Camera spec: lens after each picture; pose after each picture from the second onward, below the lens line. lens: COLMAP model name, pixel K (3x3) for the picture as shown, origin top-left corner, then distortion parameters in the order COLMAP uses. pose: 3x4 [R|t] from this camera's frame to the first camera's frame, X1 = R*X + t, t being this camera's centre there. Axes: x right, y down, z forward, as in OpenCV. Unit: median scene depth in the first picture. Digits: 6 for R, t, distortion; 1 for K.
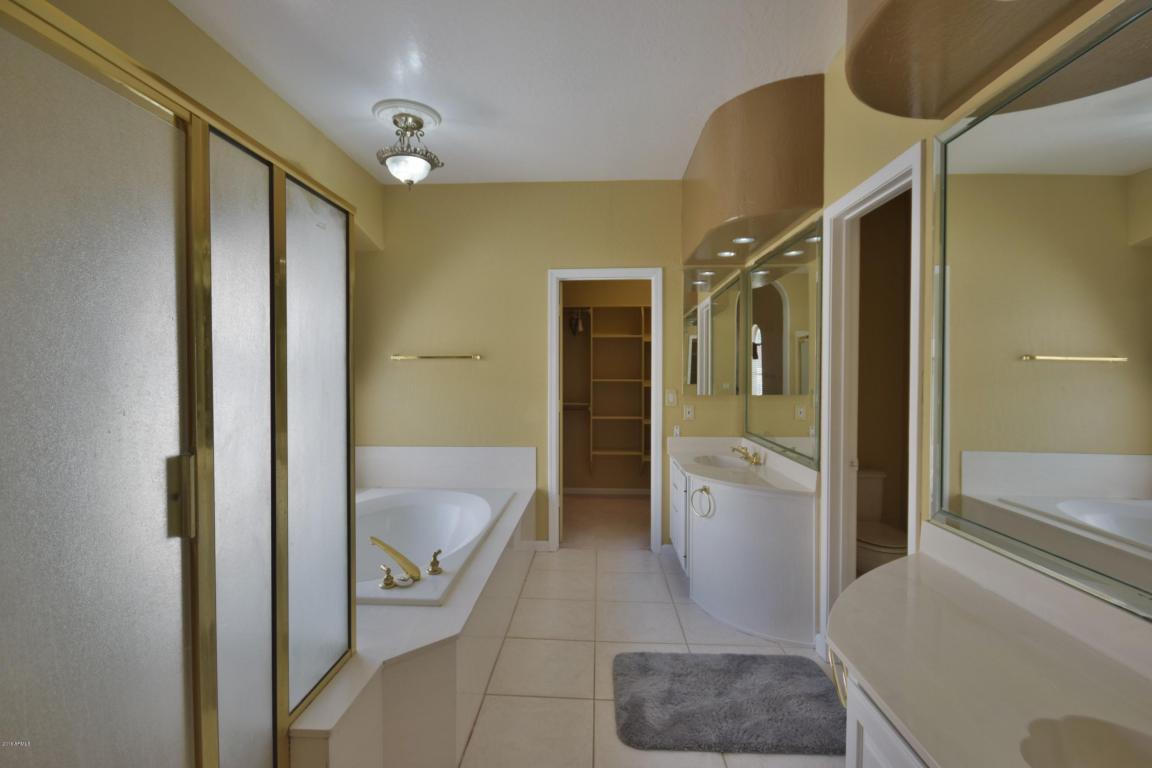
lens RADIAL K [[505.9, 0, 572.2], [0, 505.9, 382.1], [0, 0, 1]] dist [0.012370, -0.013858]
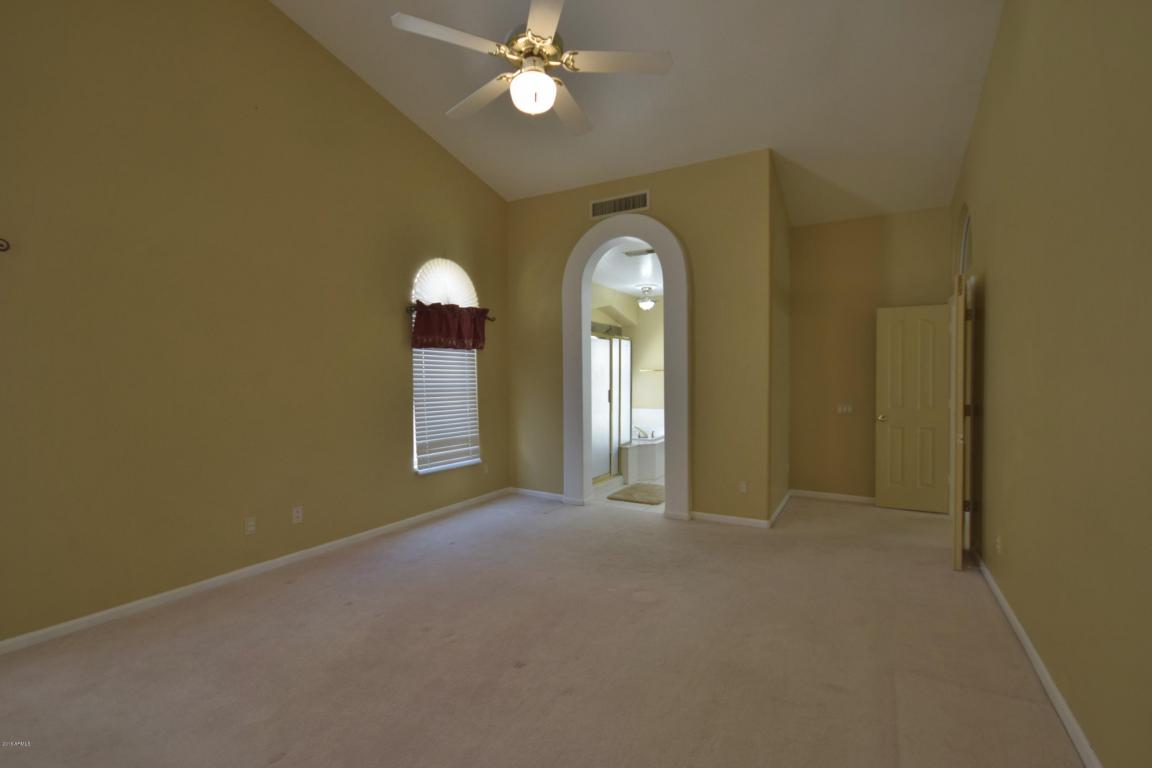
lens RADIAL K [[505.9, 0, 572.2], [0, 505.9, 382.1], [0, 0, 1]] dist [0.012370, -0.013858]
pose [[0.889347, 0.004987, -0.457205, 0.824590], [-0.010128, 0.999910, -0.008795, 0.047129], [0.457120, 0.012452, 0.889318, -2.330520]]
